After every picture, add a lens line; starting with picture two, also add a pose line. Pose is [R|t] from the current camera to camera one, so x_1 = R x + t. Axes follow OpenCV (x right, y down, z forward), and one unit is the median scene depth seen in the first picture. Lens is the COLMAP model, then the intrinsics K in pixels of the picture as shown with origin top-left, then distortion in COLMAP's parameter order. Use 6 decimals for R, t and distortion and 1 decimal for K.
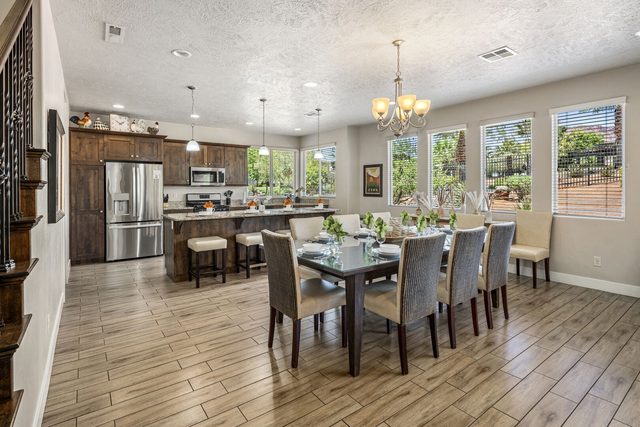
lens RADIAL K [[311.9, 0, 316.7], [0, 311.9, 193.7], [0, 0, 1]] dist [0.019450, -0.002405]
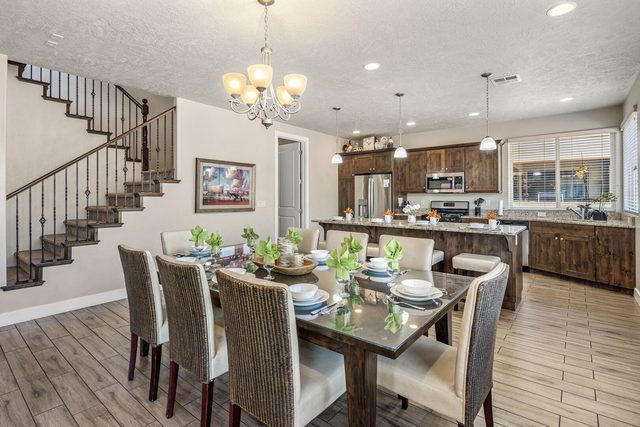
lens RADIAL K [[311.9, 0, 323.5], [0, 311.9, 190.6], [0, 0, 1]] dist [0.019450, -0.002405]
pose [[0.275274, -0.009252, -0.961321, 0.433342], [-0.010638, 0.999863, -0.012669, -0.016376], [0.961307, 0.013714, 0.275138, 0.405527]]
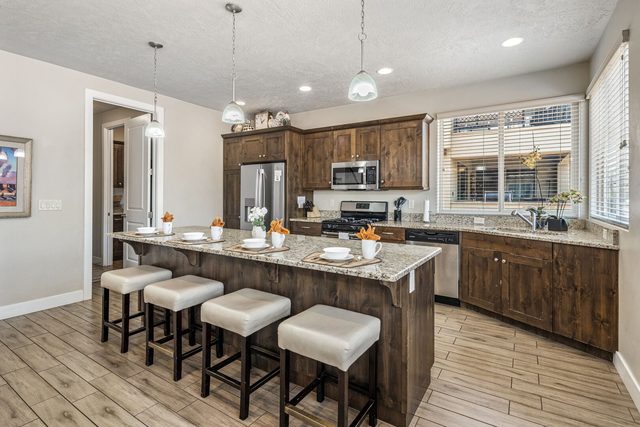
lens RADIAL K [[311.9, 0, 320.8], [0, 311.9, 190.5], [0, 0, 1]] dist [0.019450, -0.002405]
pose [[0.372089, -0.003567, -0.928190, 0.229838], [-0.017568, 0.999786, -0.010884, -0.014804], [0.928031, 0.020357, 0.371946, 0.689505]]
